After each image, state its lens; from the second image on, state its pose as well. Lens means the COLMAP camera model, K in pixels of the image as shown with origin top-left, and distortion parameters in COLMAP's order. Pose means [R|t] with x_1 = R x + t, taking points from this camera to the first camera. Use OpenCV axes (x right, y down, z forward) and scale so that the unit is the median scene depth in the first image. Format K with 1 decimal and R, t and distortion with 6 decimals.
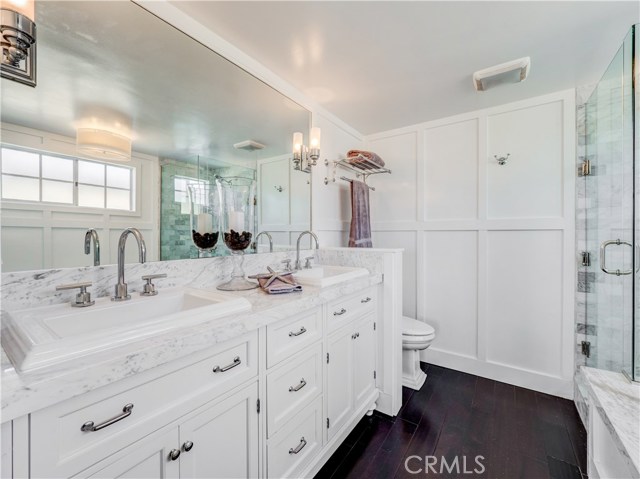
lens RADIAL K [[271.8, 0, 322.3], [0, 271.8, 235.6], [0, 0, 1]] dist [-0.005479, -0.000921]
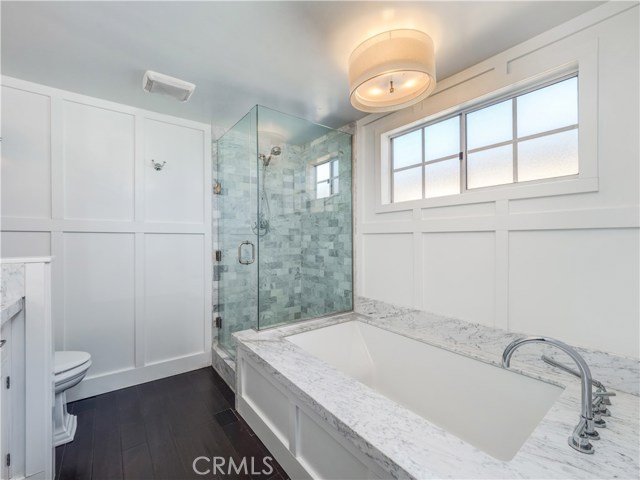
lens RADIAL K [[271.8, 0, 316.8], [0, 271.8, 237.5], [0, 0, 1]] dist [-0.005479, -0.000921]
pose [[0.306265, 0.005900, 0.951928, -0.160767], [-0.004574, 0.999978, -0.004727, -0.000957], [-0.951935, -0.002906, 0.306285, 0.114742]]
